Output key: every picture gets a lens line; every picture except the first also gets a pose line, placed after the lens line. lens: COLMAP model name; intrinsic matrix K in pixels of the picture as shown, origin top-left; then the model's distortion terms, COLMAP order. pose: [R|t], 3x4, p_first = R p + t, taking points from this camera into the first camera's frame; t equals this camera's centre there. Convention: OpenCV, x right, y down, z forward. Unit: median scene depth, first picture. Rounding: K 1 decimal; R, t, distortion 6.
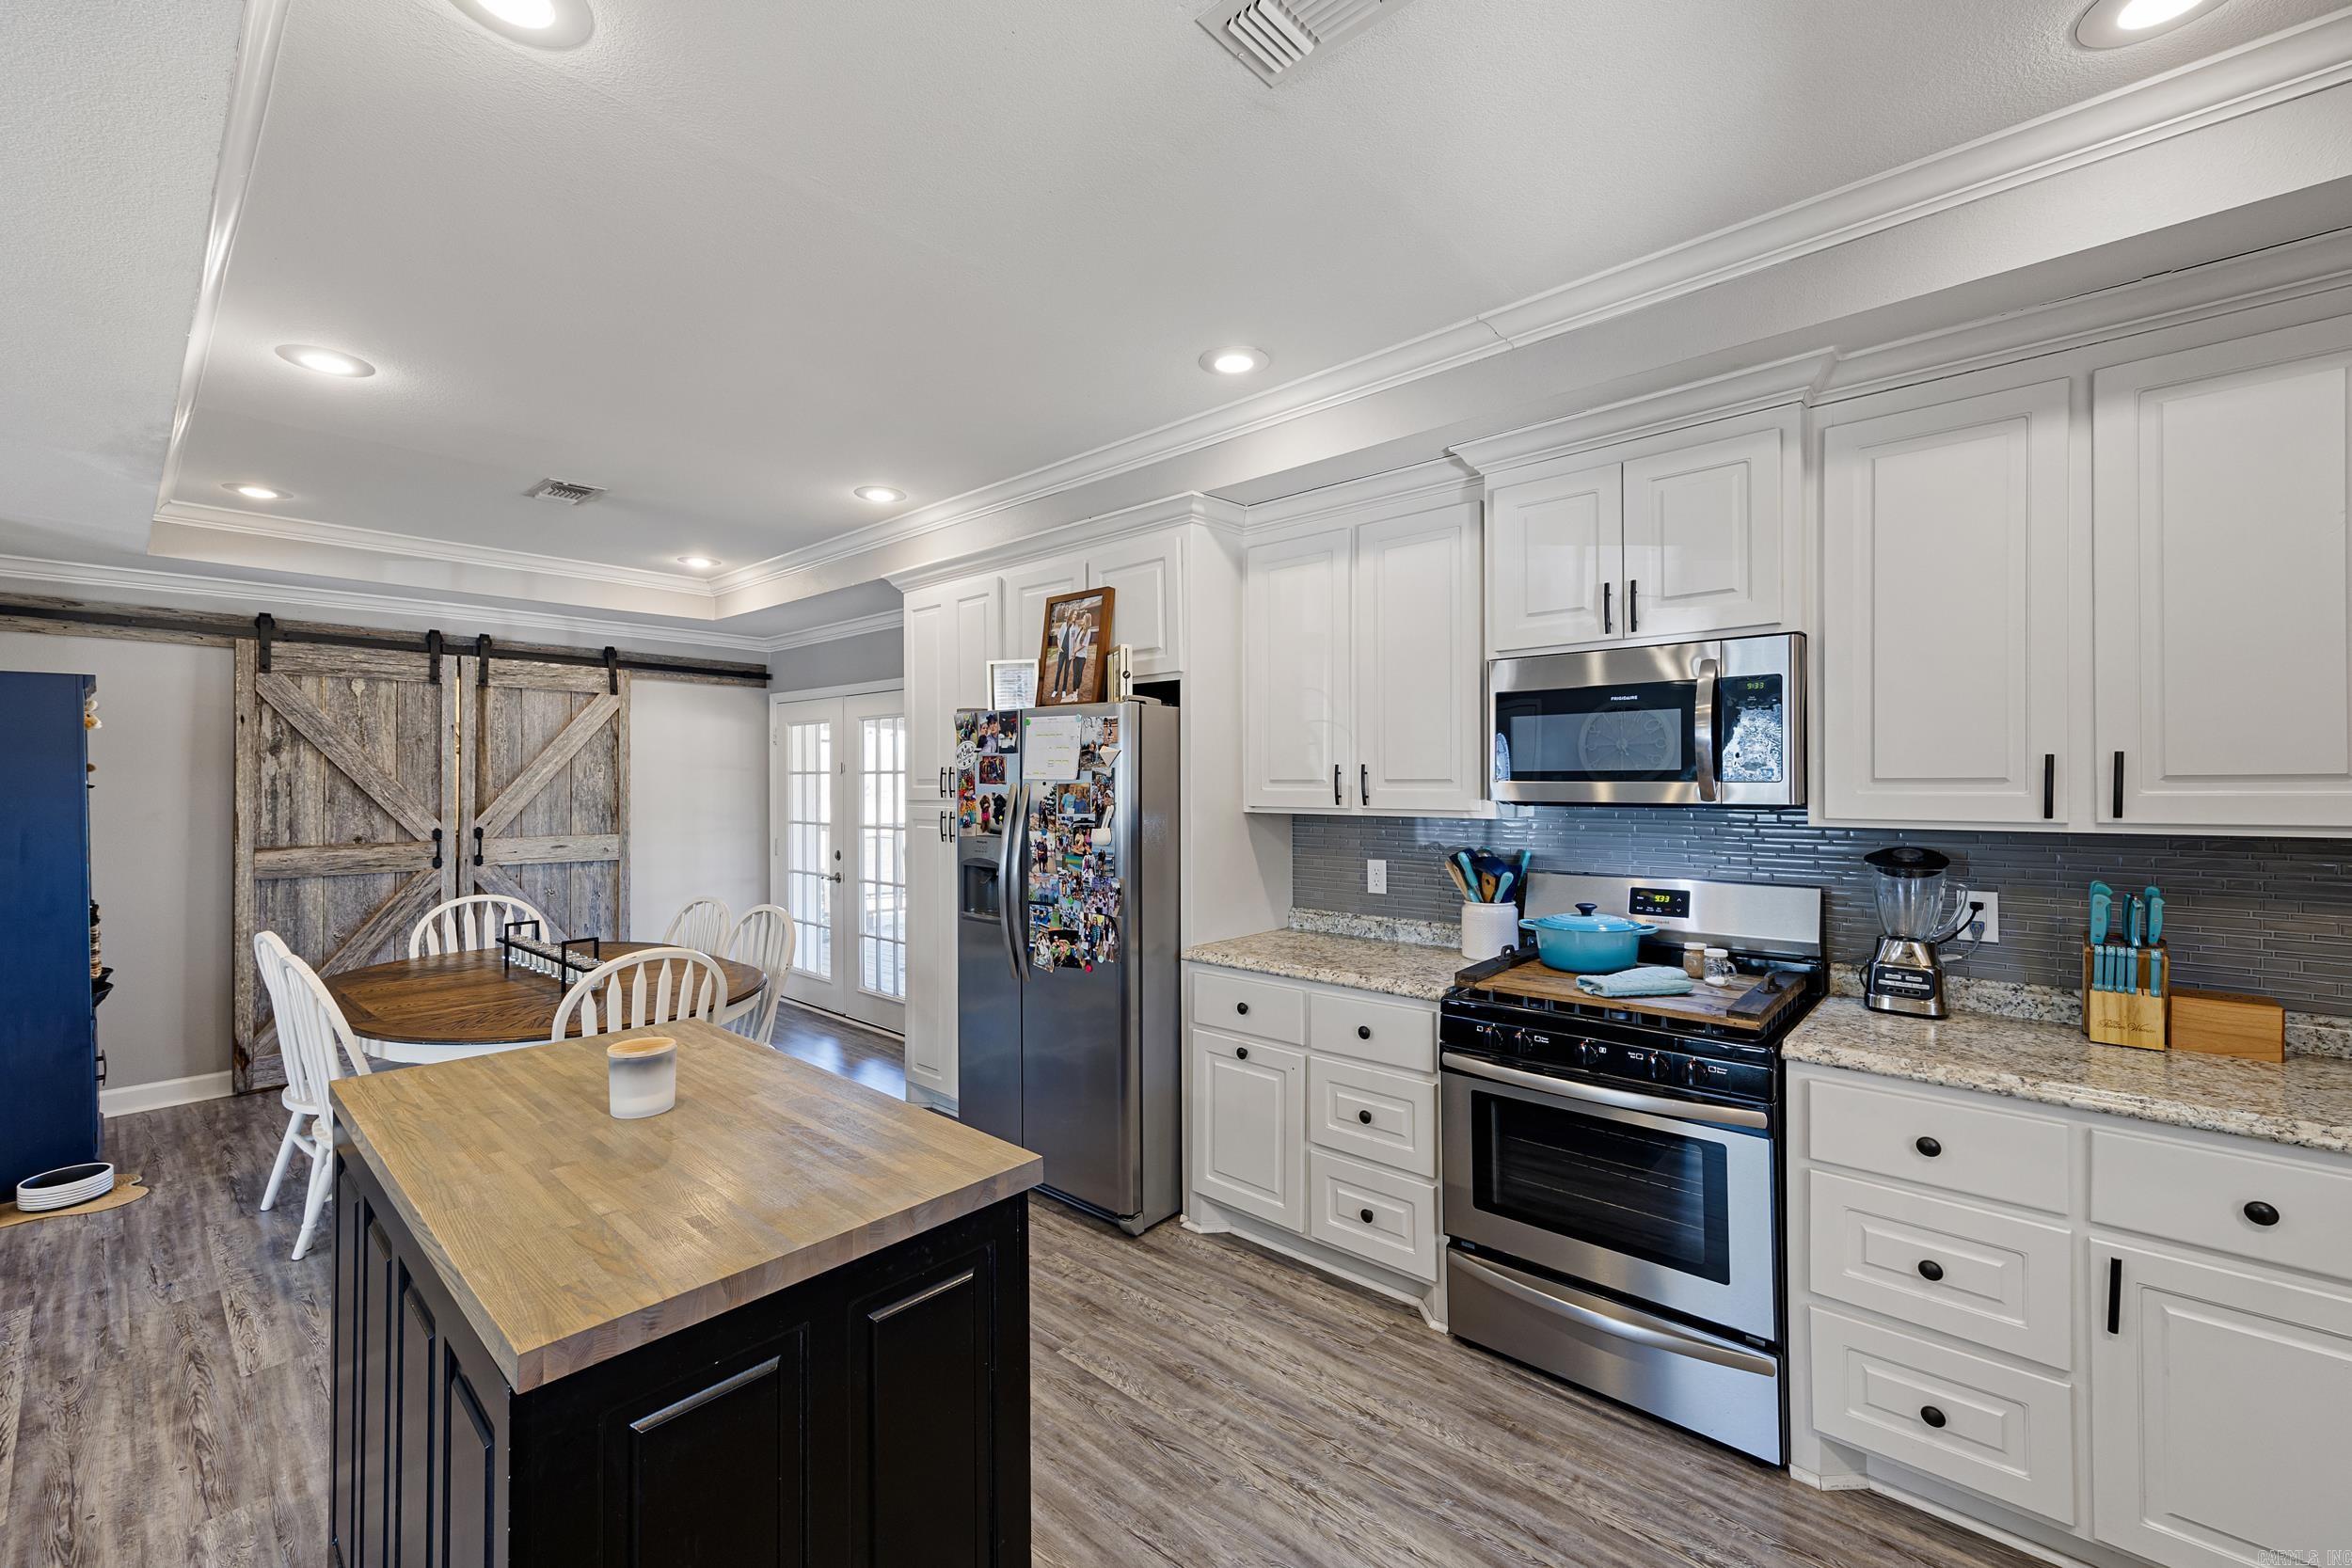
lens RADIAL K [[945.4, 0, 1218.6], [0, 945.4, 782.1], [0, 0, 1]] dist [-0.001926, 0.000448]
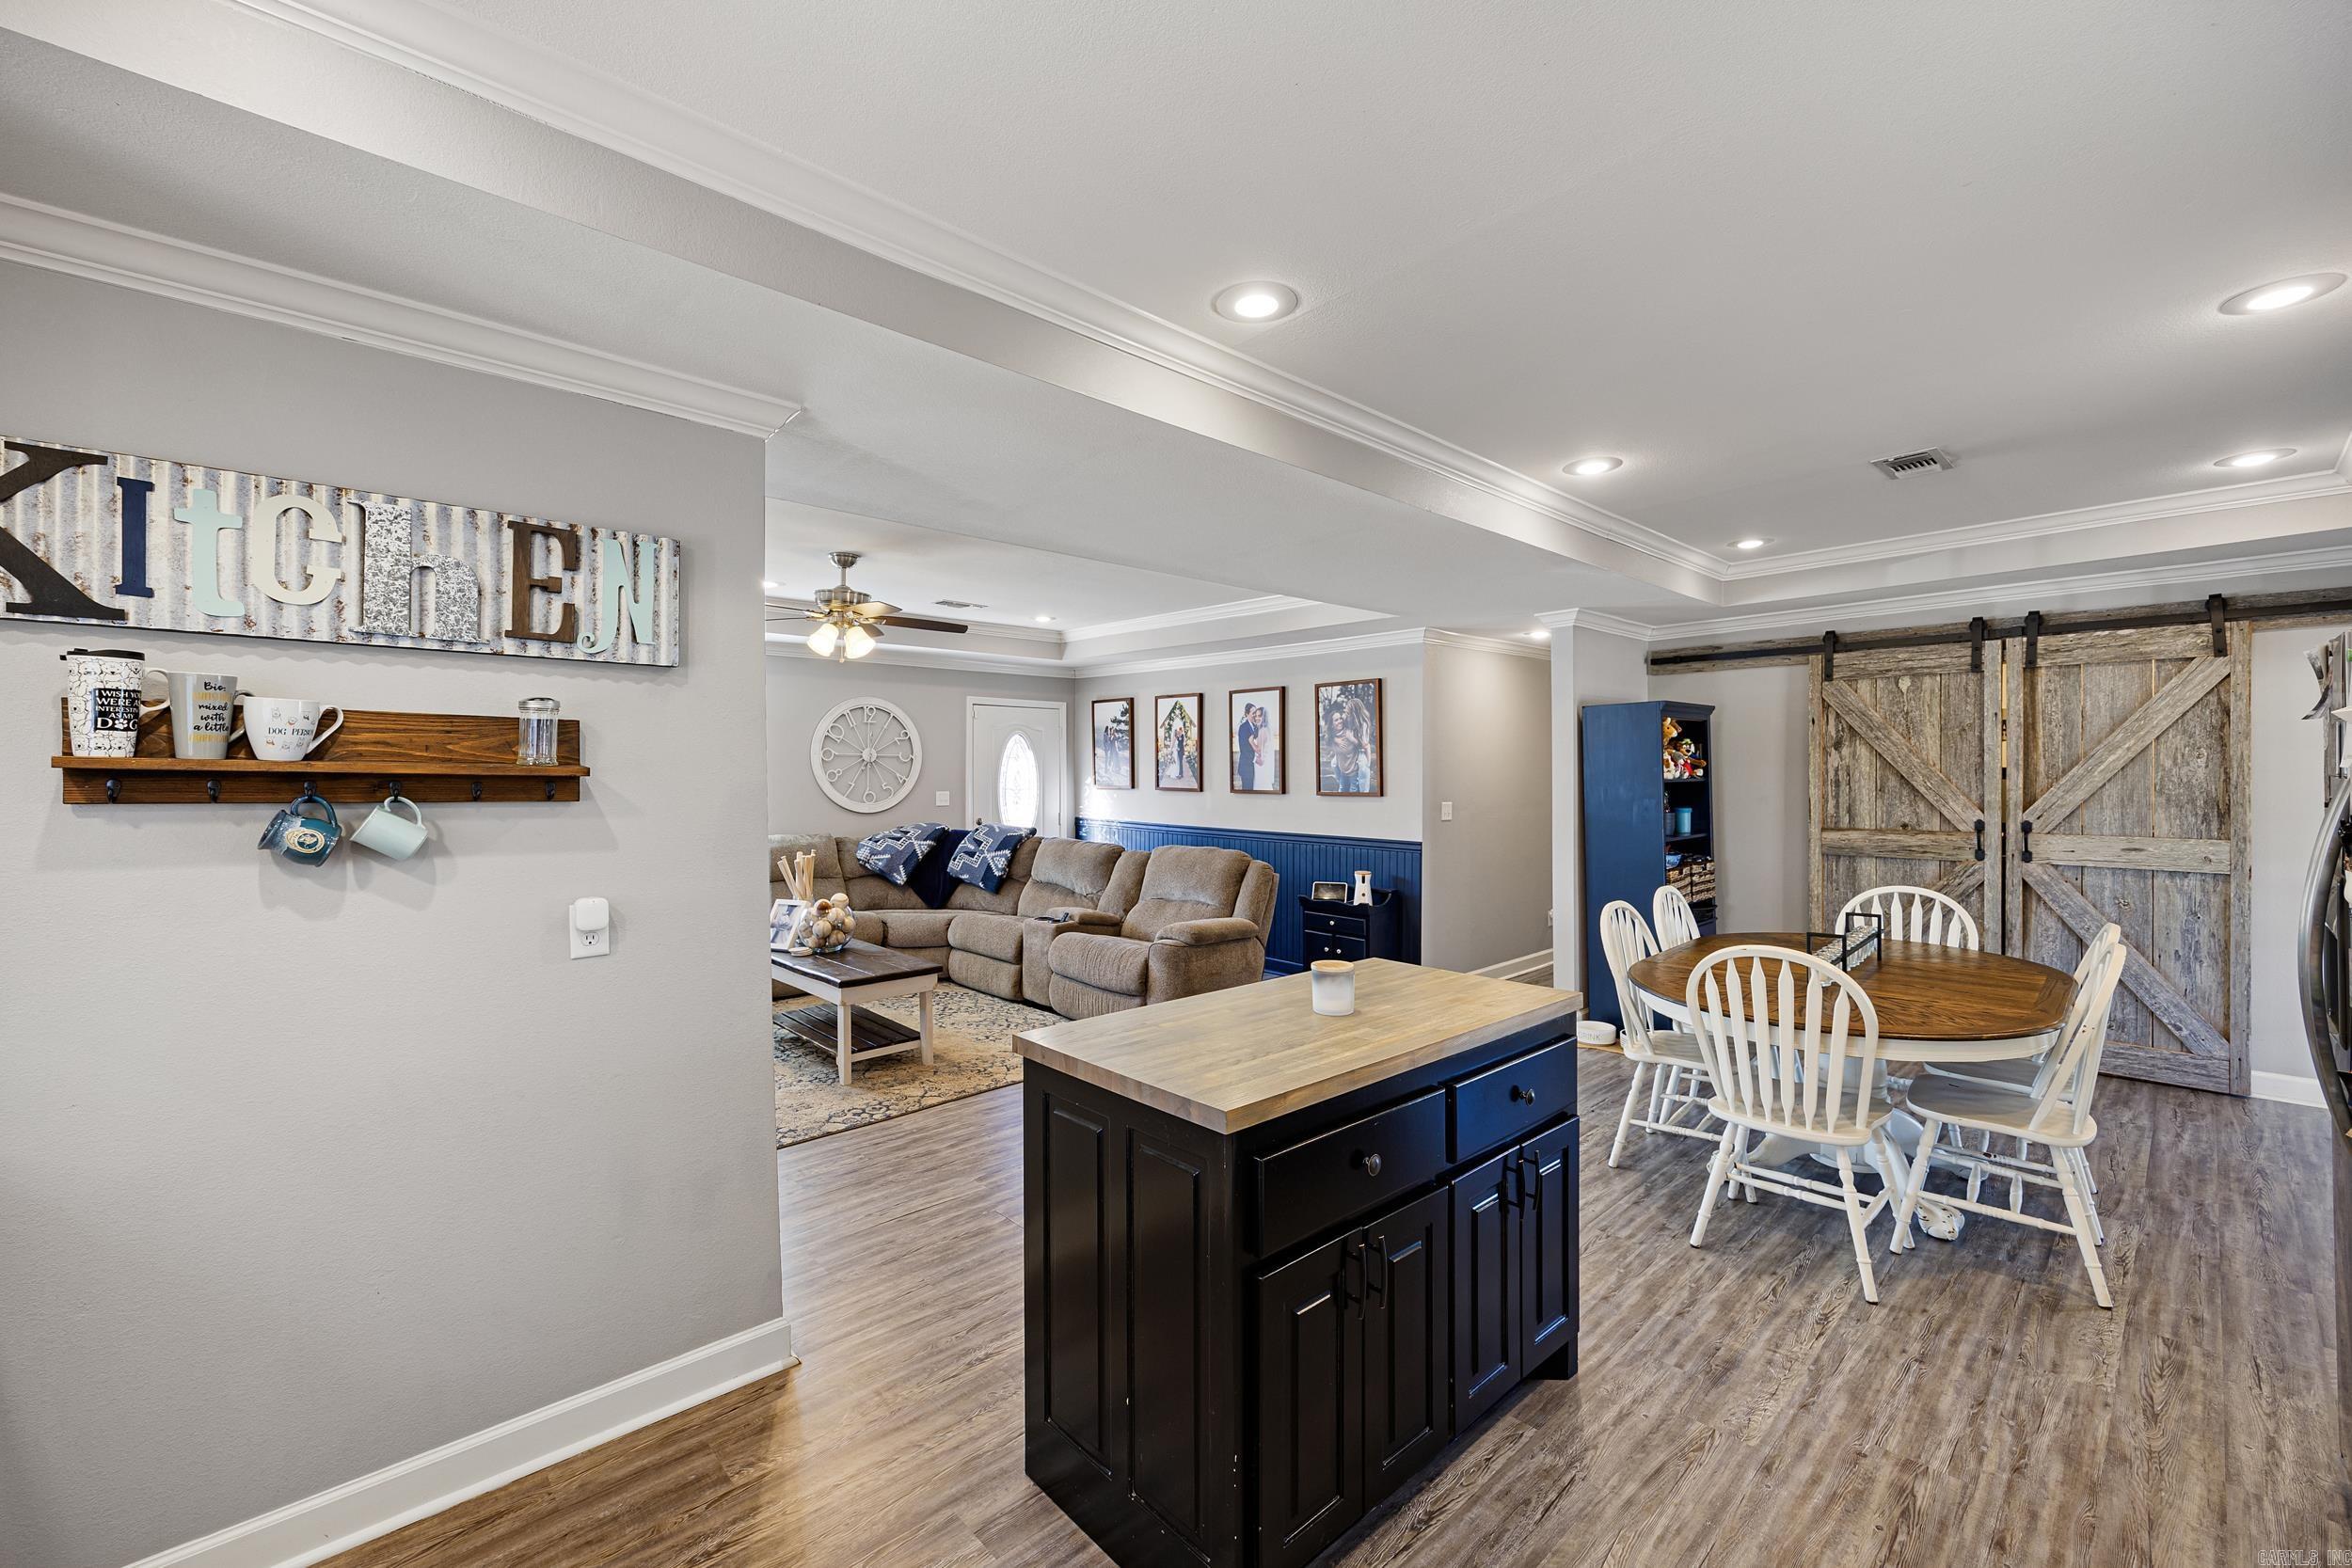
lens RADIAL K [[945.4, 0, 1159.4], [0, 945.4, 774.3], [0, 0, 1]] dist [-0.001926, 0.000448]
pose [[-0.124902, 0.001025, -0.992169, 0.274325], [0.005516, 0.999985, 0.000339, -0.003260], [0.992154, -0.005431, -0.124906, 0.306482]]
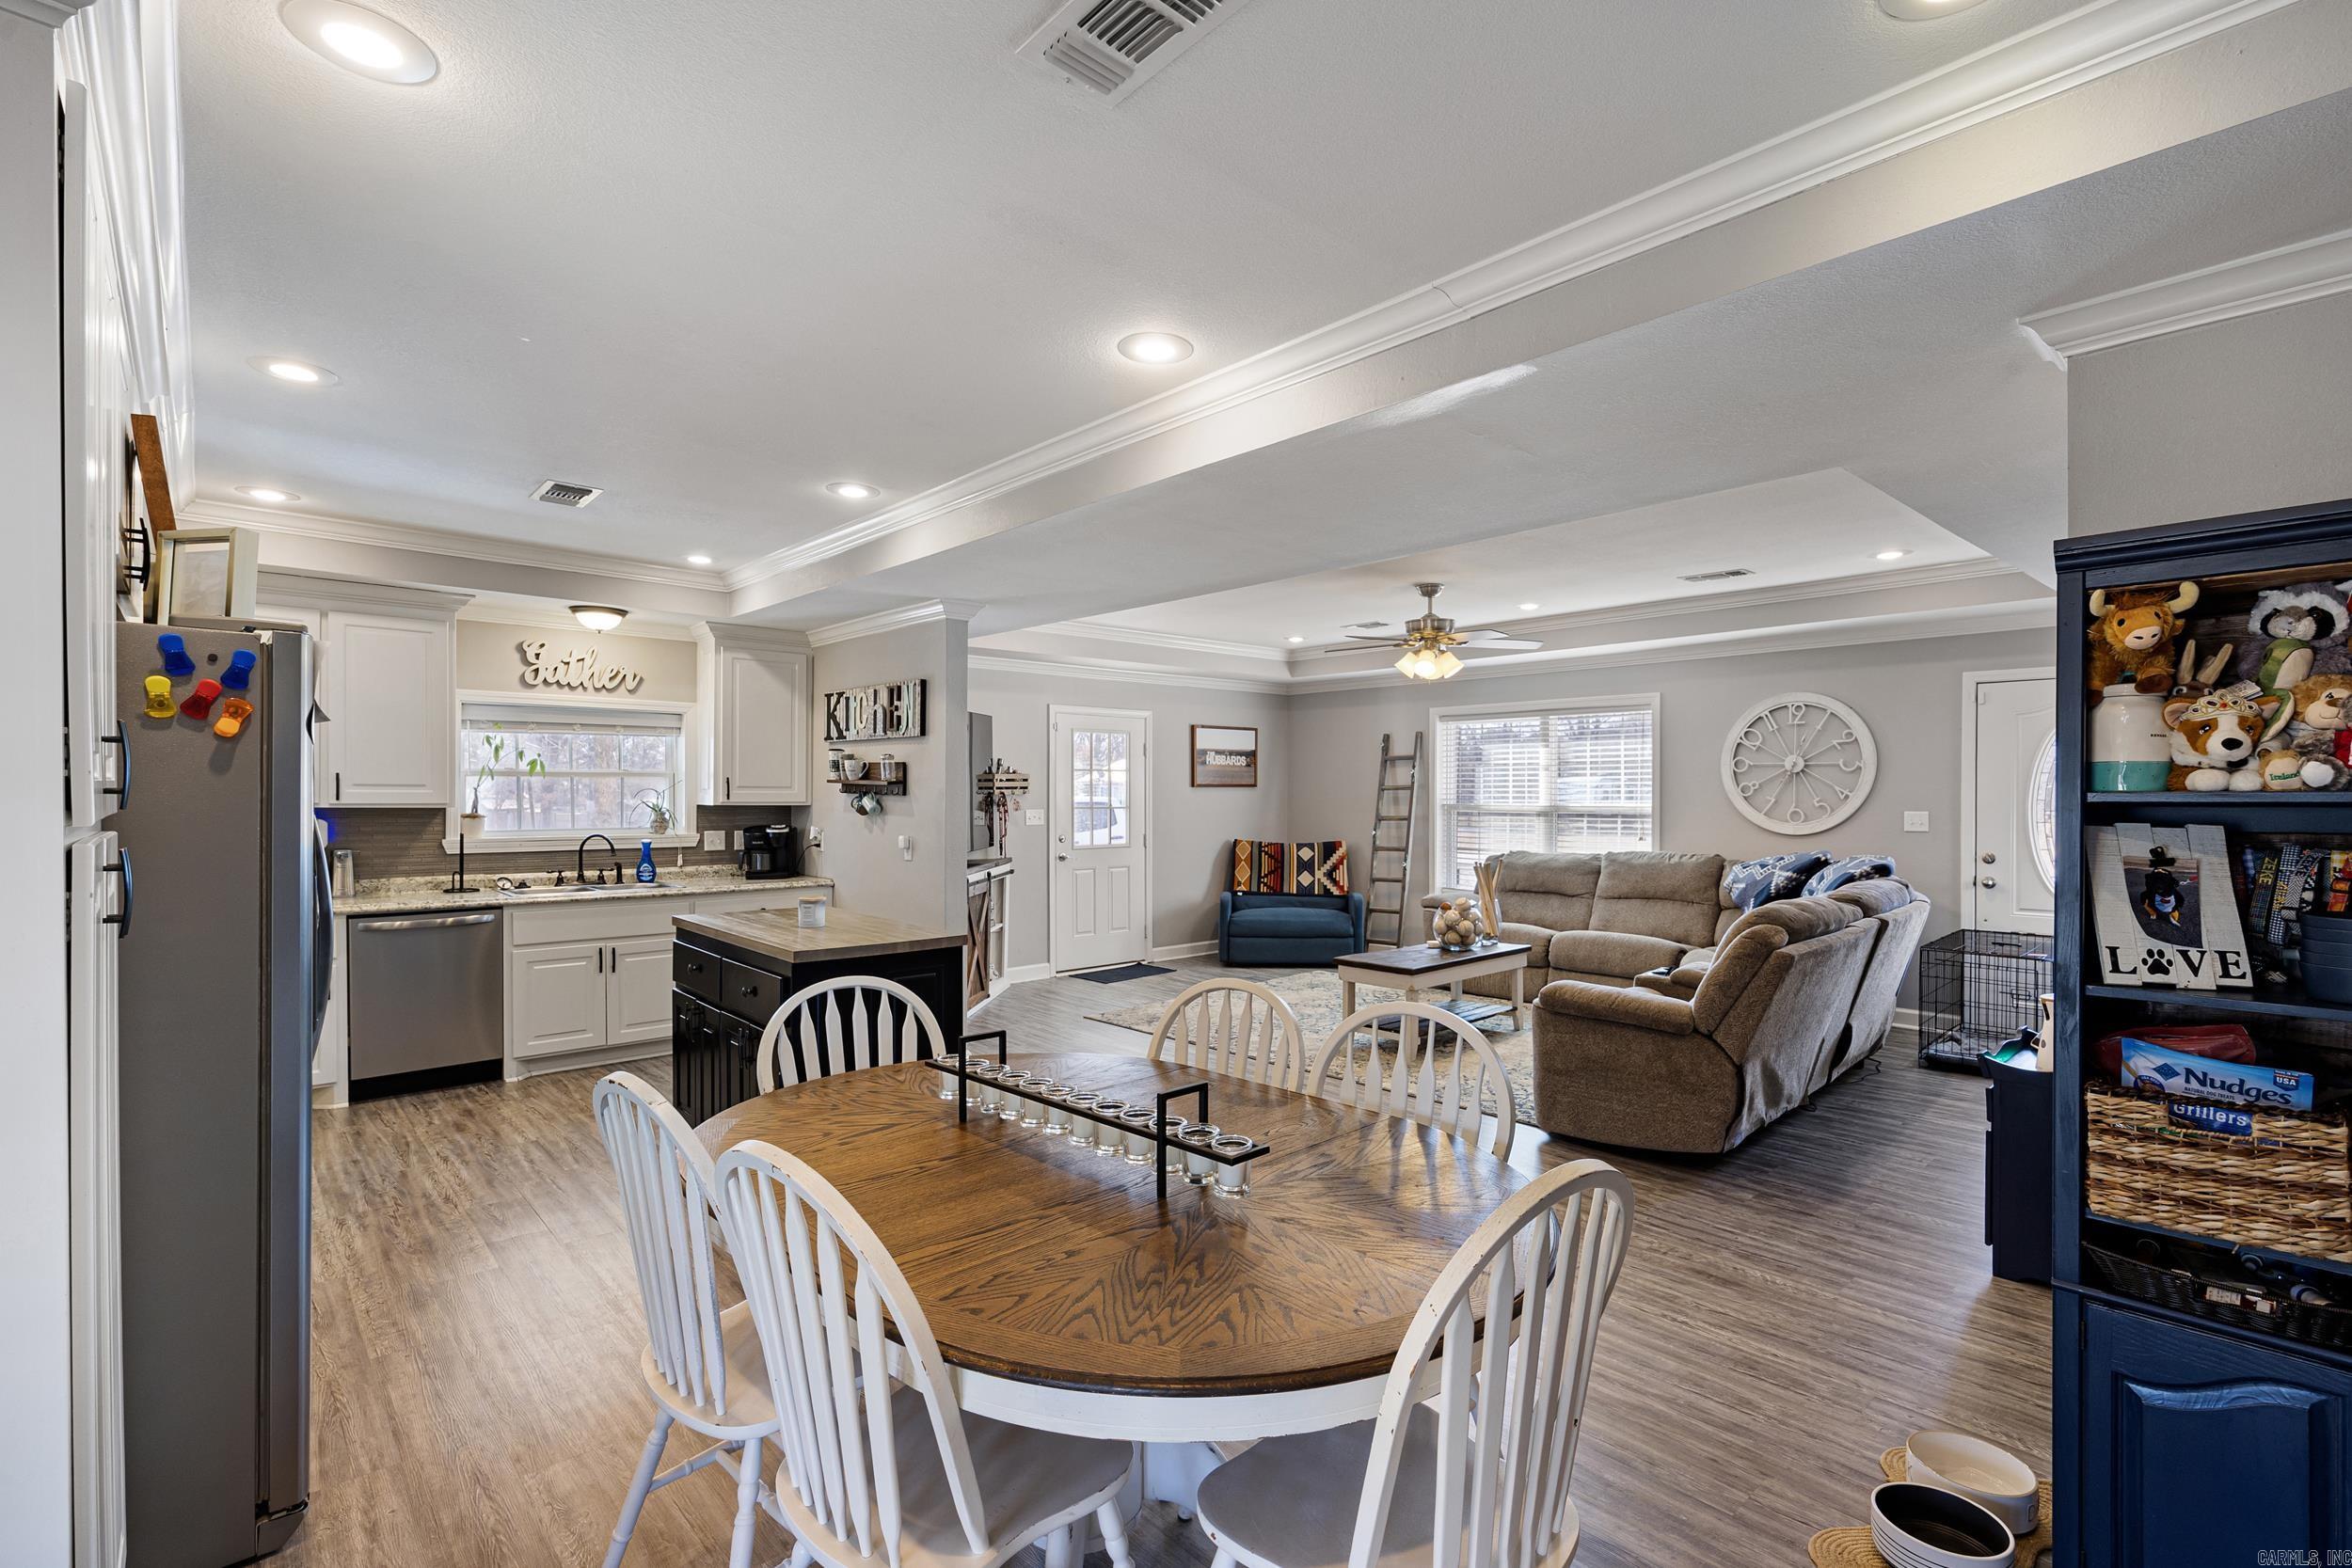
lens RADIAL K [[1052.7, 0, 1181.6], [0, 1052.7, 793.5], [0, 0, 1]] dist [-0.008337, 0.000122]
pose [[-0.993023, -0.002494, 0.117895, -0.590351], [-0.002996, 0.999987, -0.004077, 0.010271], [-0.117884, -0.004402, -0.993018, 1.136912]]
